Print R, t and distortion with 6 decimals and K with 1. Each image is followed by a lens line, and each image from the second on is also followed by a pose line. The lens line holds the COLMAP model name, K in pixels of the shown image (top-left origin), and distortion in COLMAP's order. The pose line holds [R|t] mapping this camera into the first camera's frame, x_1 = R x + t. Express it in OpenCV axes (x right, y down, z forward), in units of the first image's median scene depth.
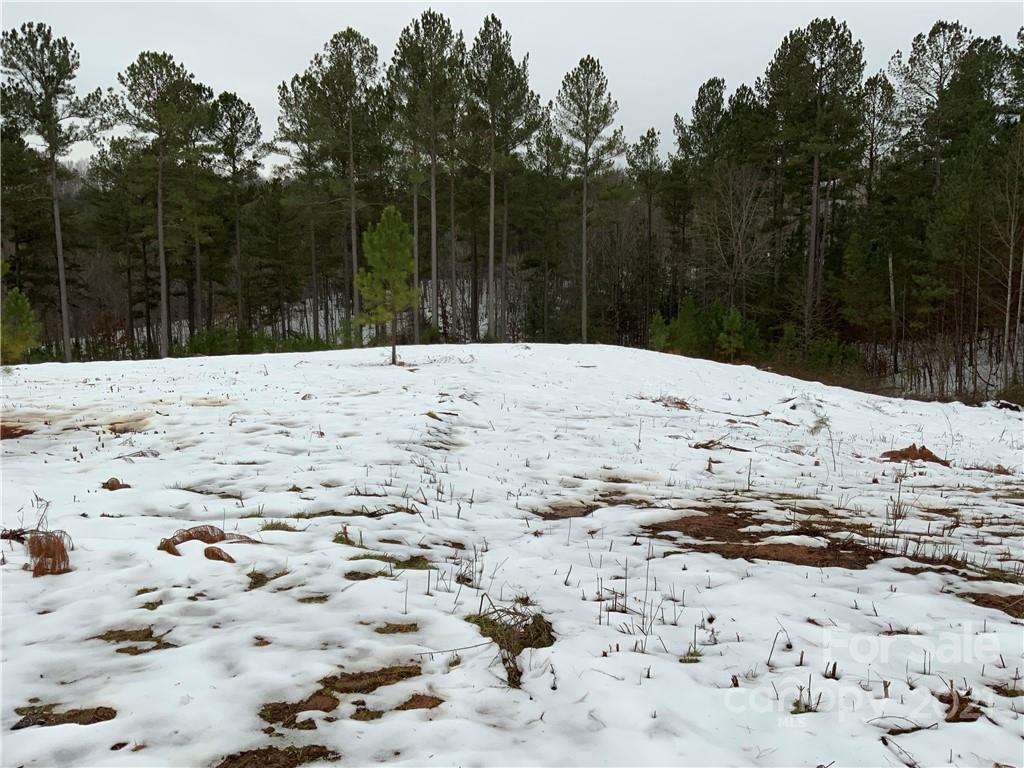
lens RADIAL K [[749.6, 0, 512.0], [0, 749.6, 384.0], [0, 0, 1]] dist [0.034001, -0.092808]
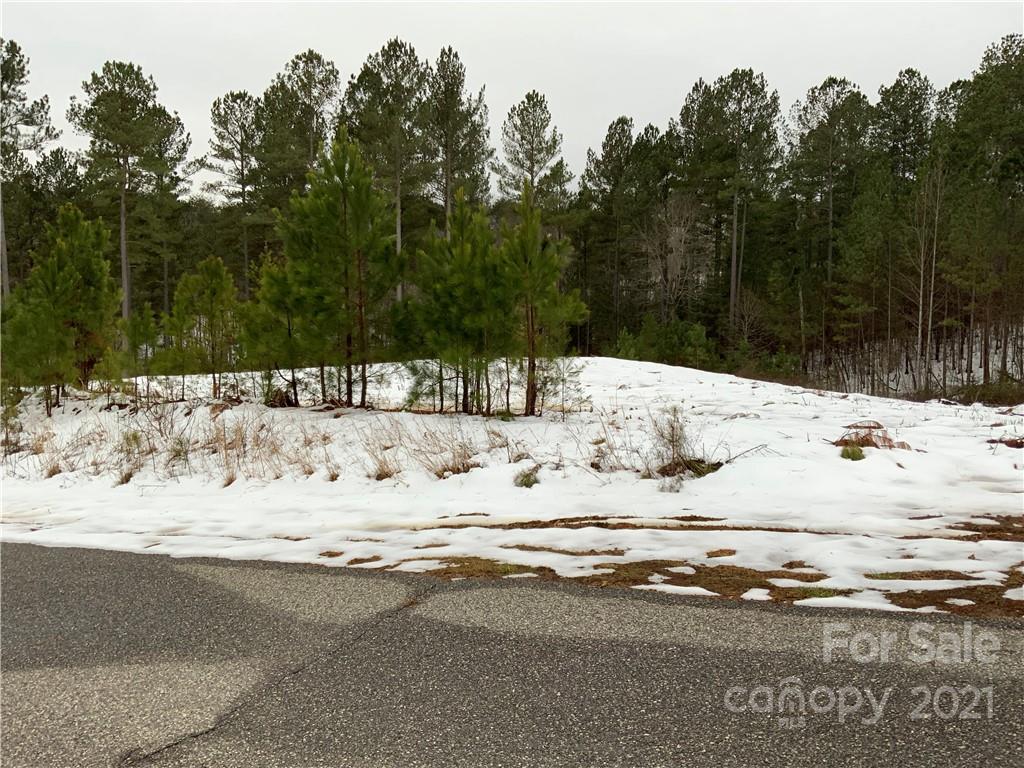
lens RADIAL K [[749.6, 0, 512.0], [0, 749.6, 384.0], [0, 0, 1]] dist [0.034001, -0.092808]
pose [[0.979387, -0.019079, 0.201091, -0.151007], [0.025993, 0.999156, -0.031799, 0.011617], [-0.200315, 0.036371, 0.979056, -0.021272]]
